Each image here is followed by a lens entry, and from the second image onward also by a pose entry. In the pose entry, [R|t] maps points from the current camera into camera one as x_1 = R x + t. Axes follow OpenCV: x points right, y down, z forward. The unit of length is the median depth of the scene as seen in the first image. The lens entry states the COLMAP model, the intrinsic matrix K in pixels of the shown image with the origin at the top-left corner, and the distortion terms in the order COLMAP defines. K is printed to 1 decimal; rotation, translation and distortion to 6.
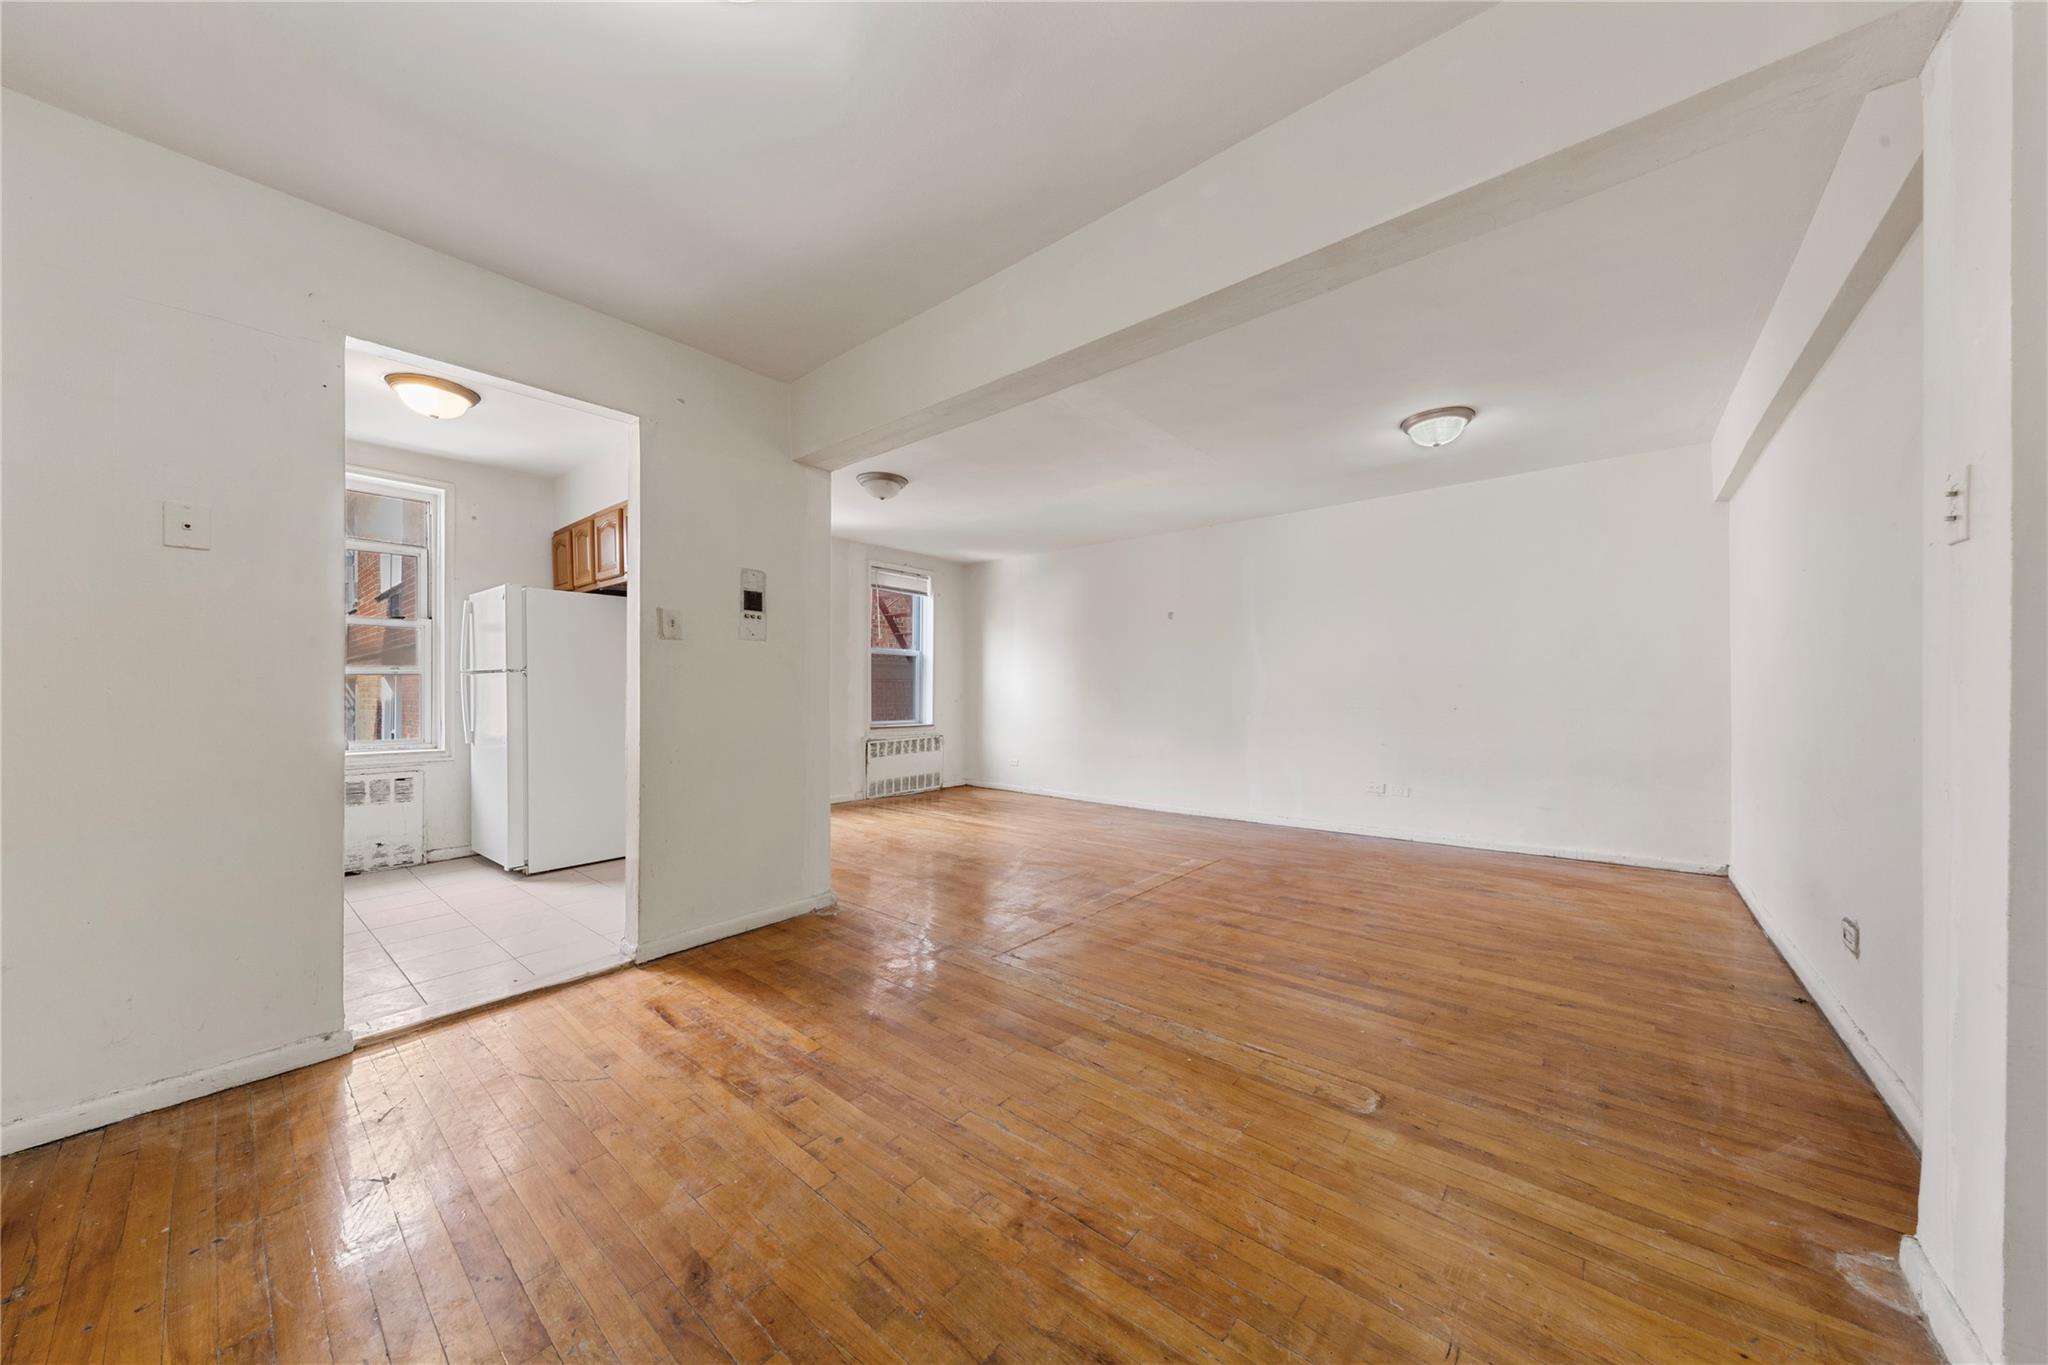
lens RADIAL K [[683.4, 0, 1027.2], [0, 683.4, 687.7], [0, 0, 1]] dist [0.002900, 0.000060]
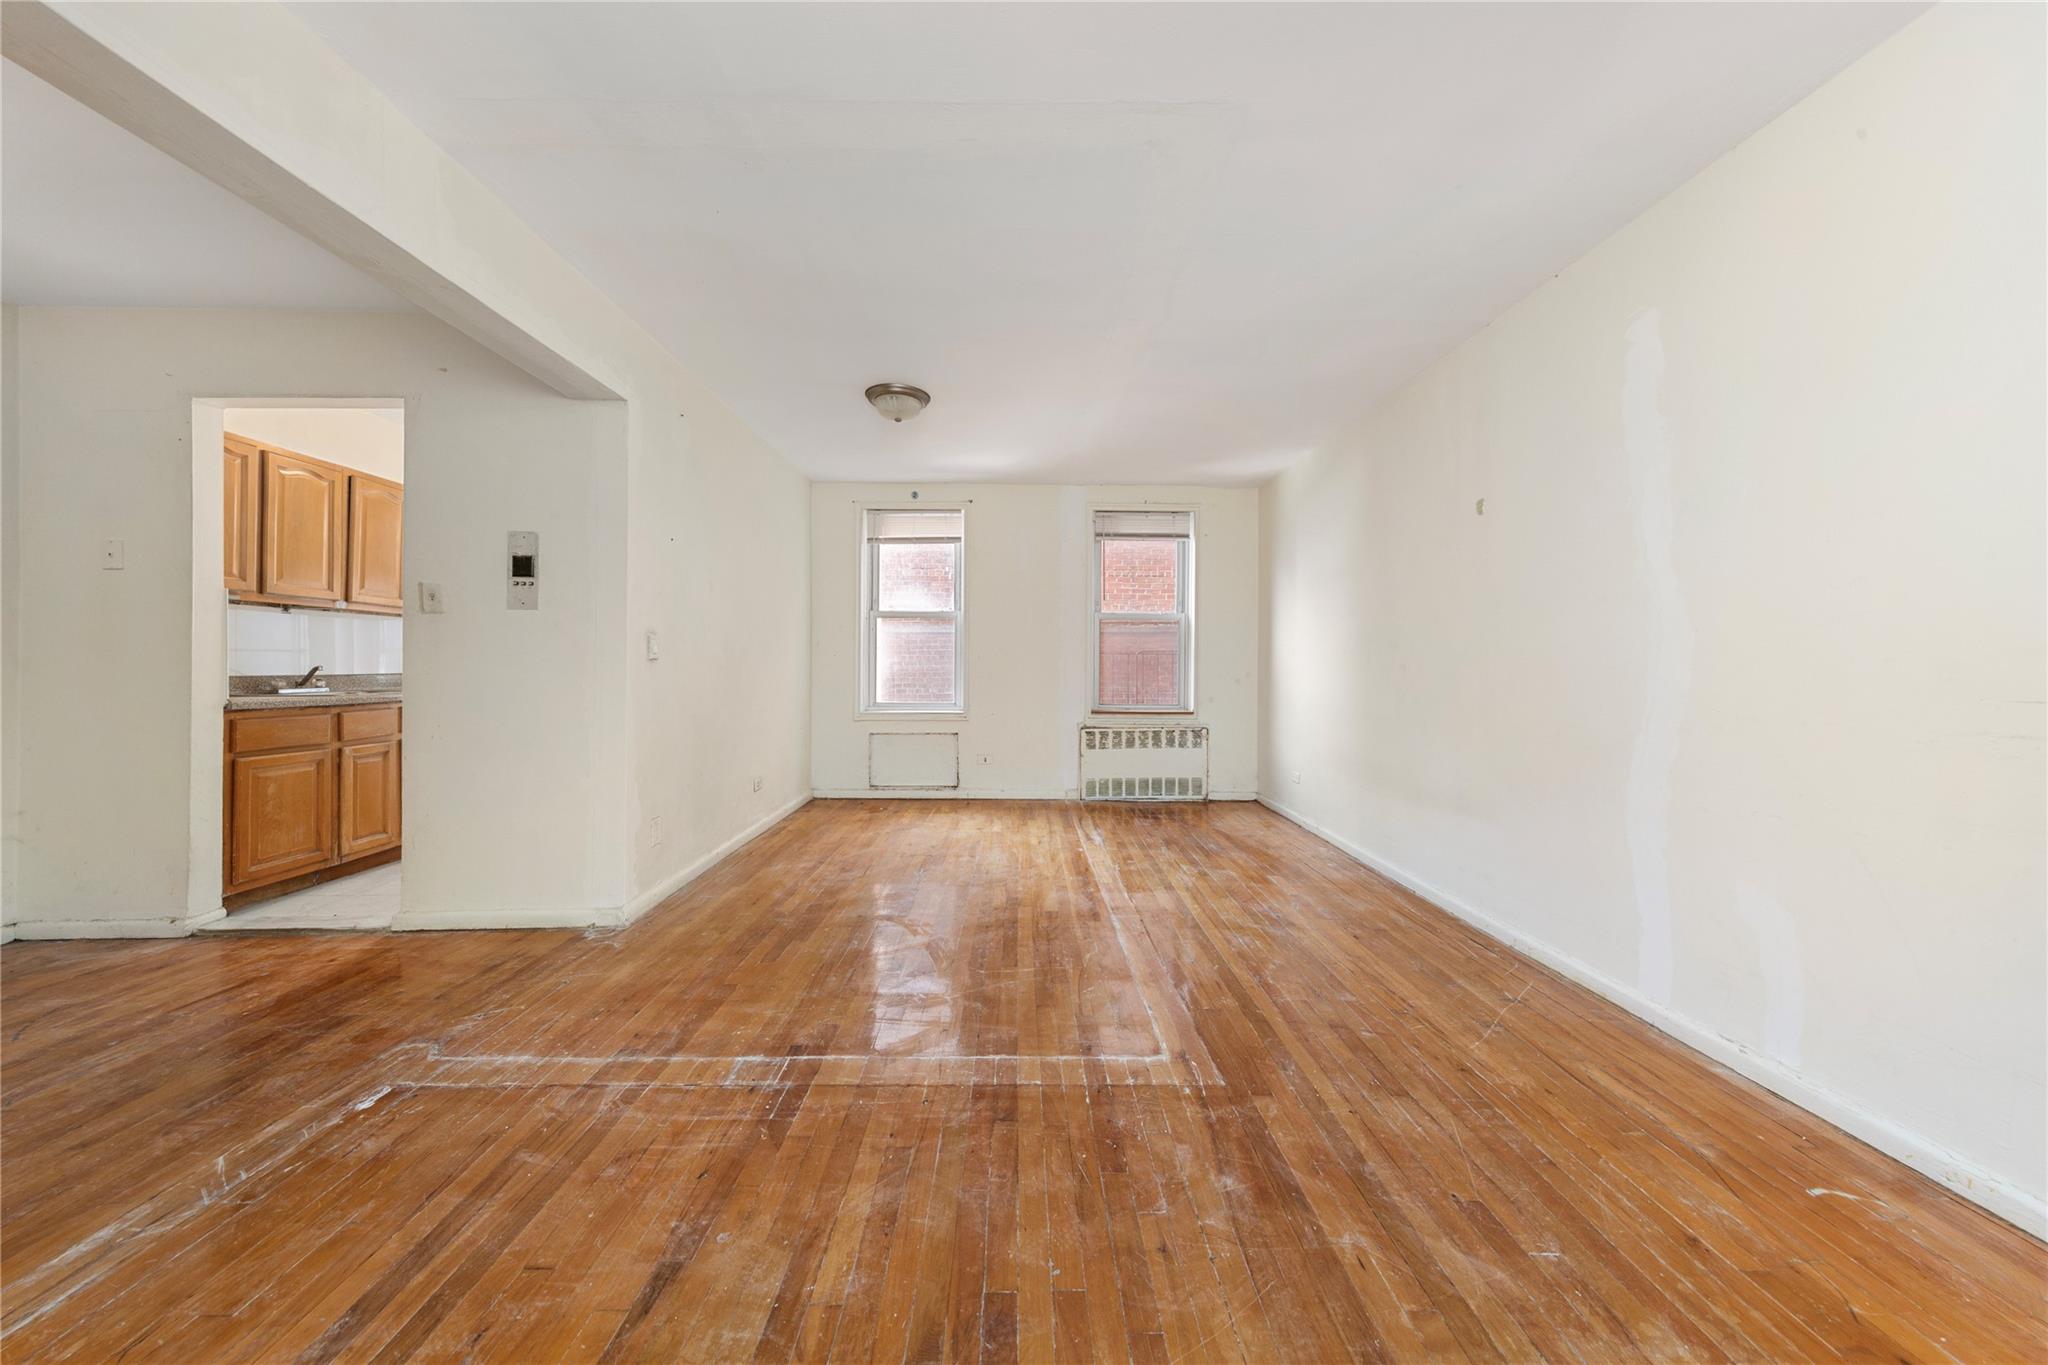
lens RADIAL K [[683.4, 0, 1025.1], [0, 683.4, 658.0], [0, 0, 1]] dist [0.002900, 0.000060]
pose [[0.650403, -0.006870, -0.759558, 0.558111], [0.001765, 0.999970, -0.007533, 0.002440], [0.759587, 0.003559, 0.650396, 0.704259]]
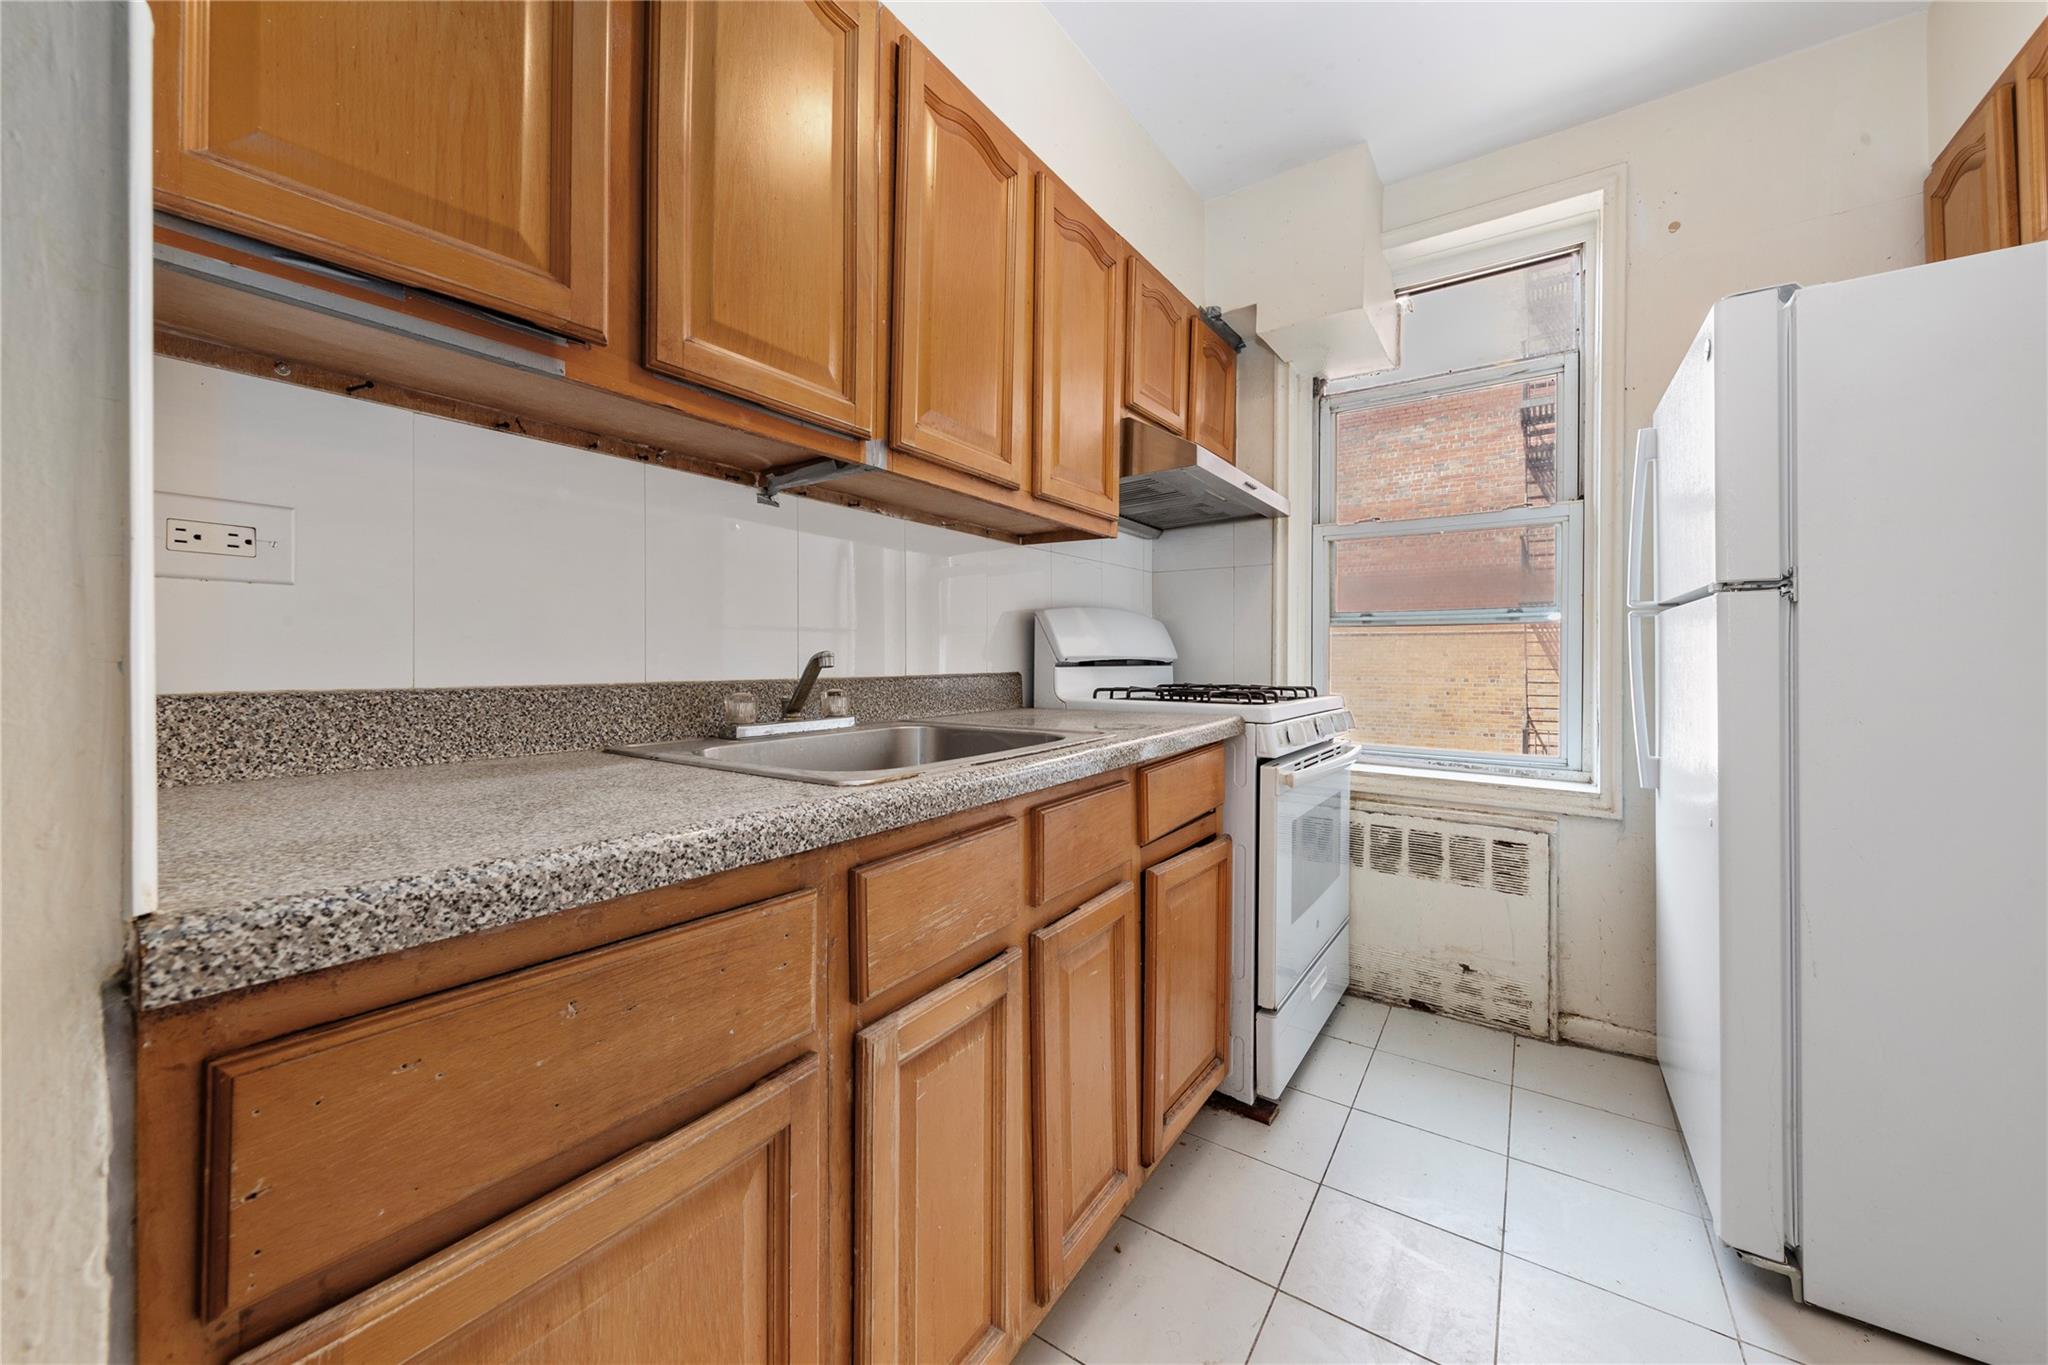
lens RADIAL K [[740.6, 0, 1040.1], [0, 740.6, 649.5], [0, 0, 1]] dist [0.001004, 0.000067]
pose [[0.102199, 0.000248, -0.994764, -0.448543], [-0.003652, 0.999993, -0.000126, 0.002874], [0.994757, 0.003646, 0.102200, 0.639655]]
